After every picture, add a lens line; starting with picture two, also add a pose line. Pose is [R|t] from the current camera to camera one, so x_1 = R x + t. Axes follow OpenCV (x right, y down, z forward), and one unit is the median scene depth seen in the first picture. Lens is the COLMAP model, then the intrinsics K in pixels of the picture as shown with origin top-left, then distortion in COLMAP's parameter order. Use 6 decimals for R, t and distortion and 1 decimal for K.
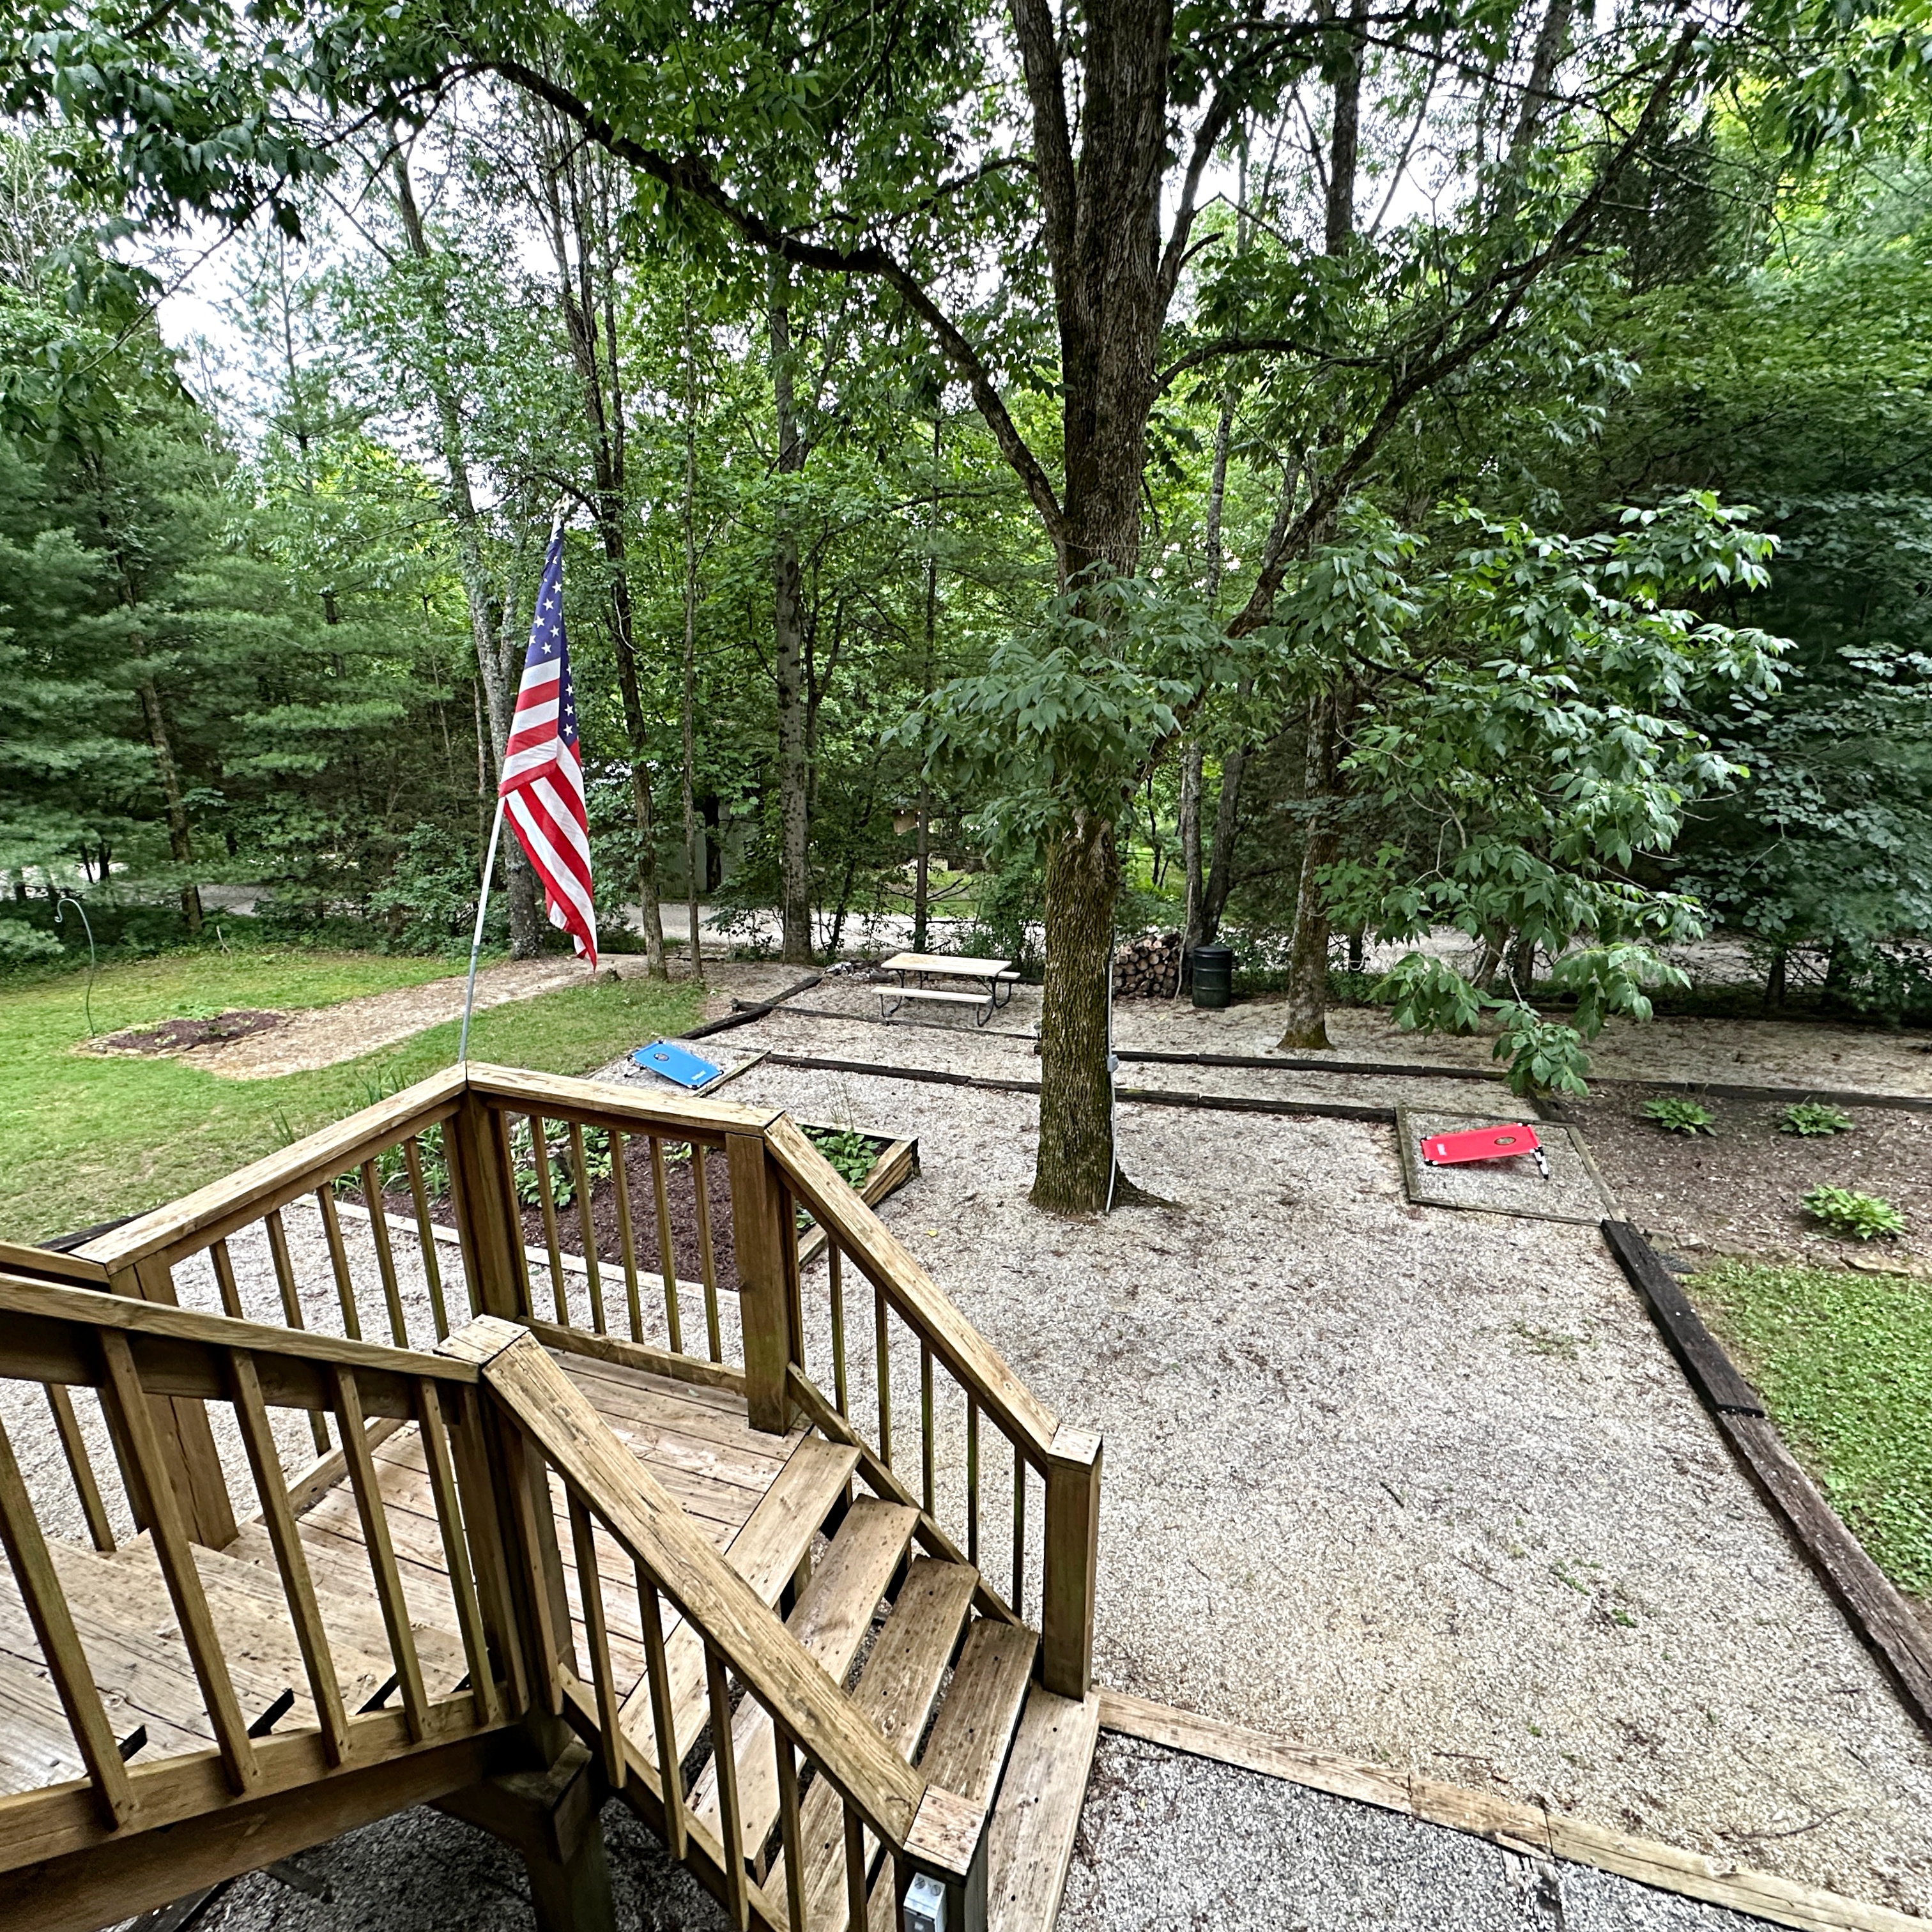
lens RADIAL K [[1025.3, 0, 970.0], [0, 1025.3, 969.1], [0, 0, 1]] dist [-0.003109, 0.000184]
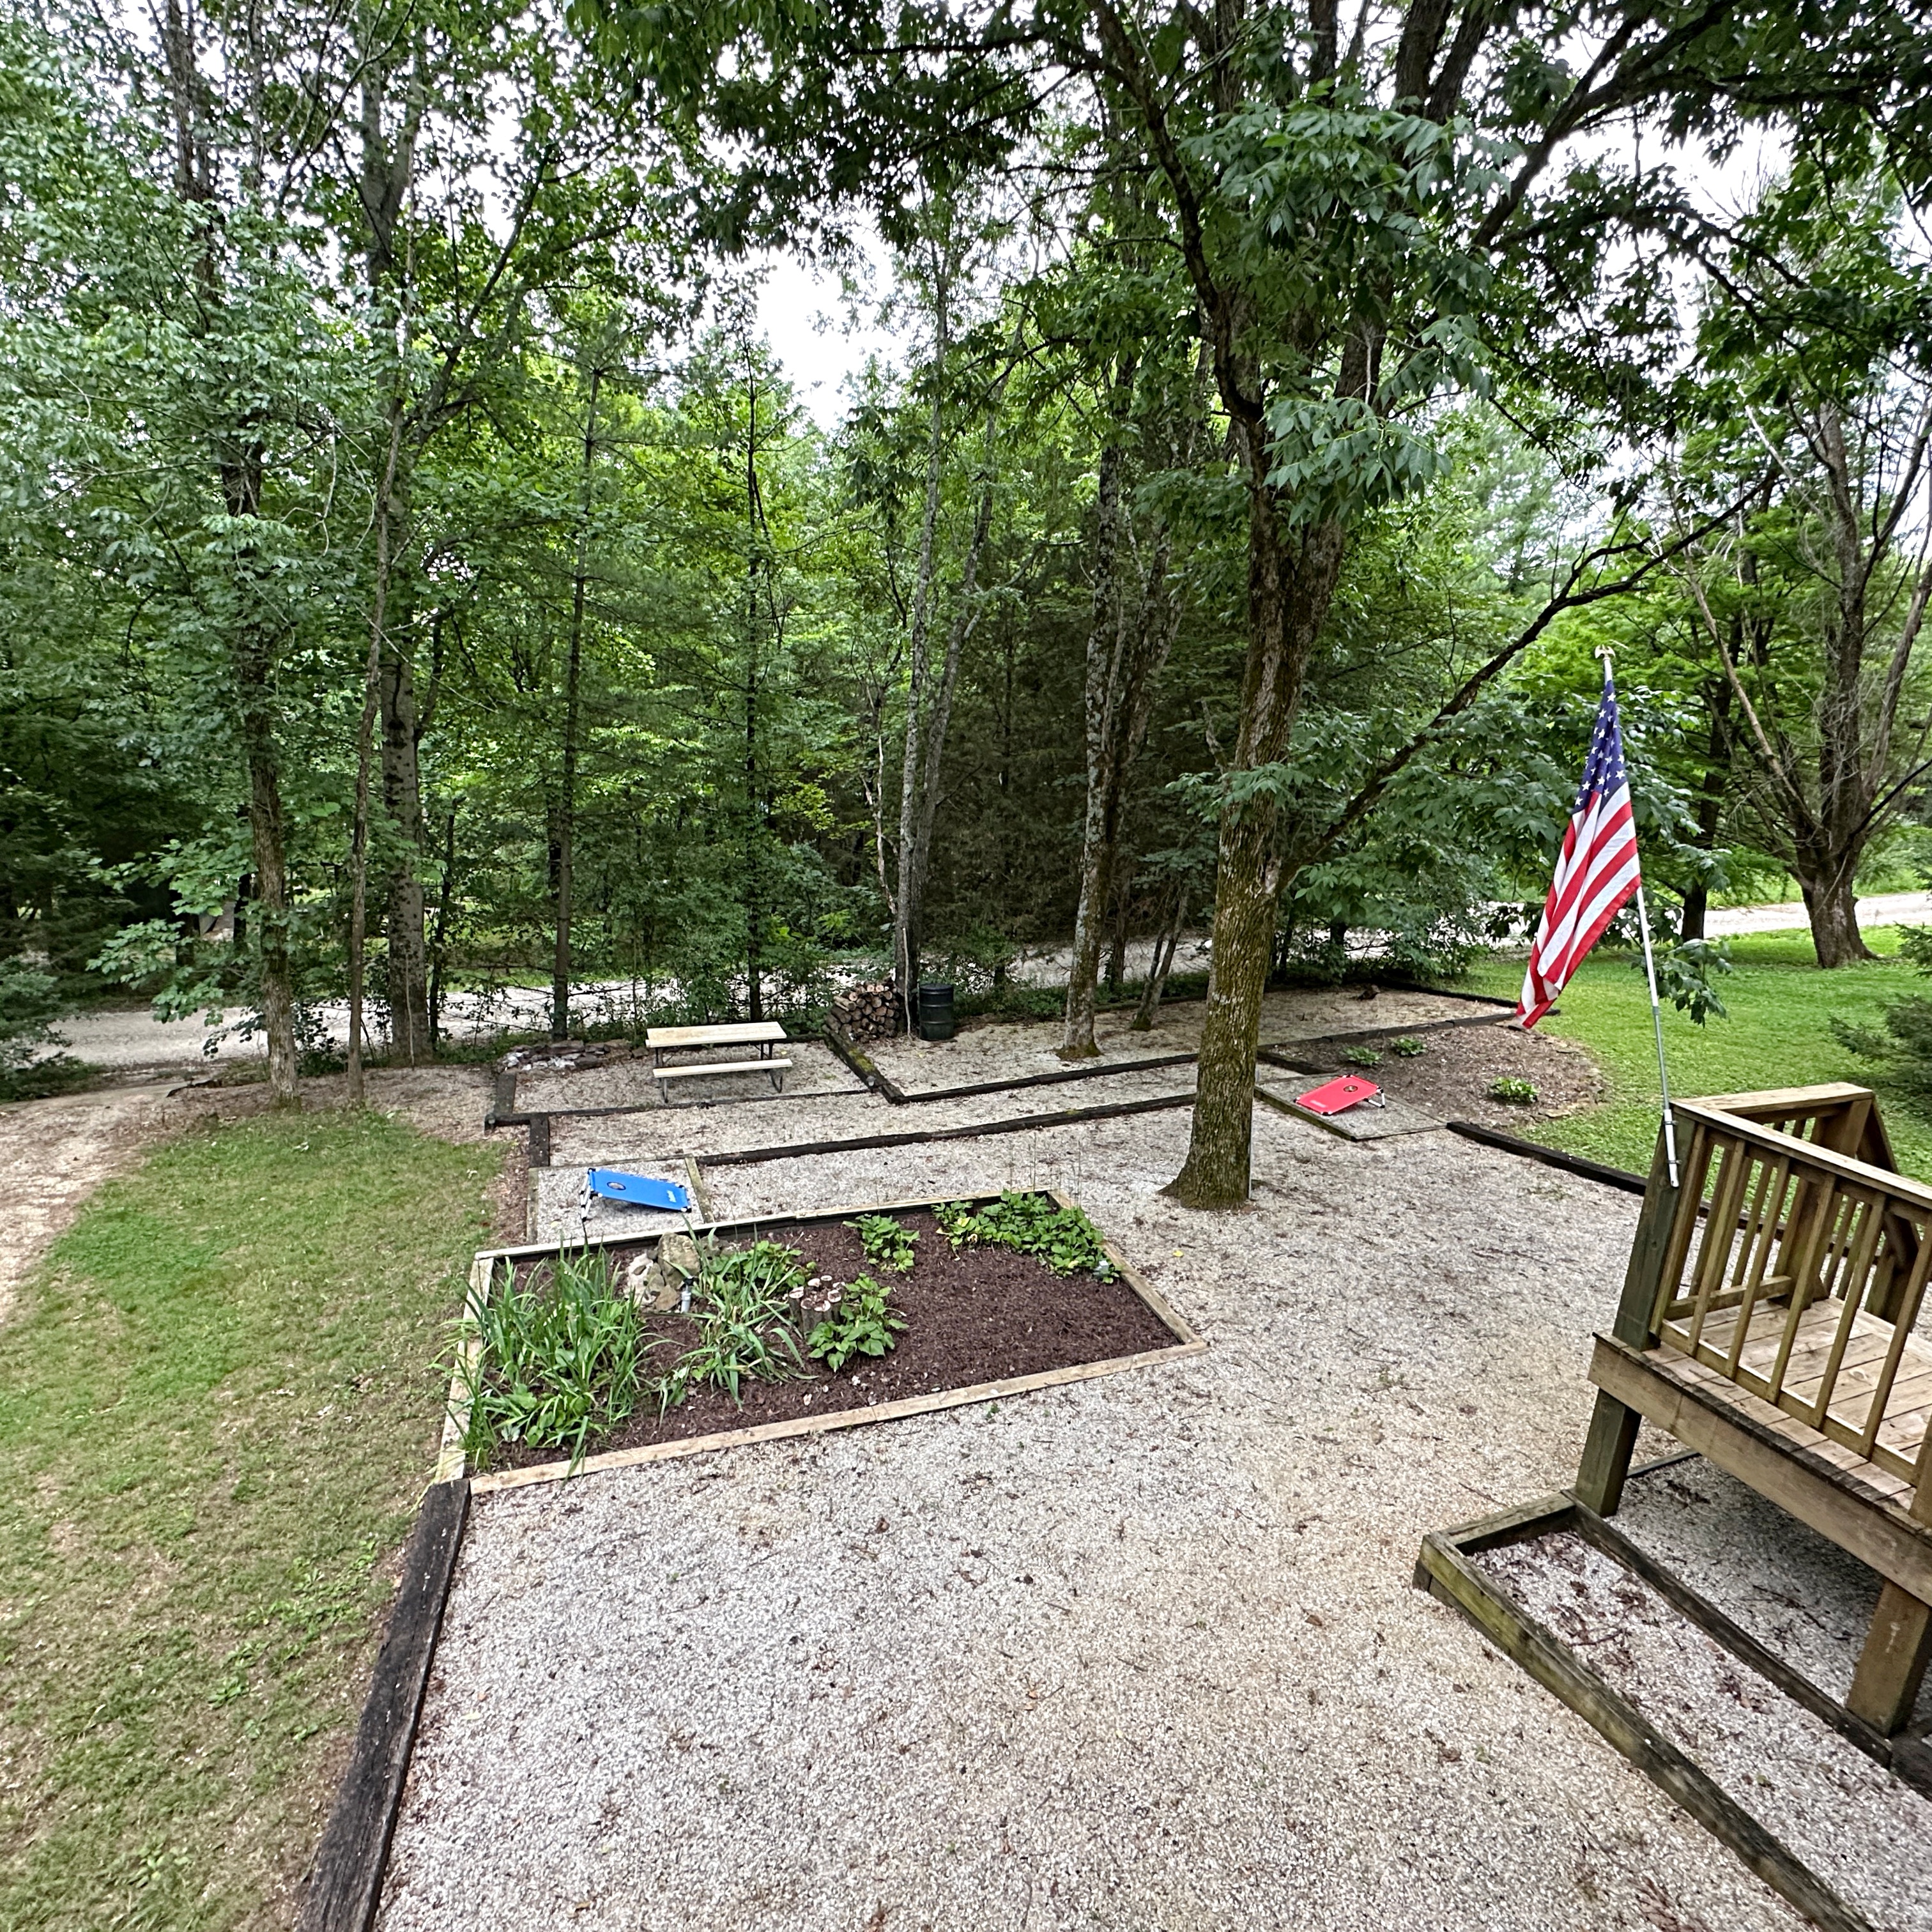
lens RADIAL K [[1025.3, 0, 970.0], [0, 1025.3, 969.1], [0, 0, 1]] dist [-0.003109, 0.000184]
pose [[0.745750, -0.096557, 0.659192, -0.476965], [0.121322, 0.992580, 0.008138, -0.044371], [-0.655086, 0.073905, 0.751931, 0.154582]]
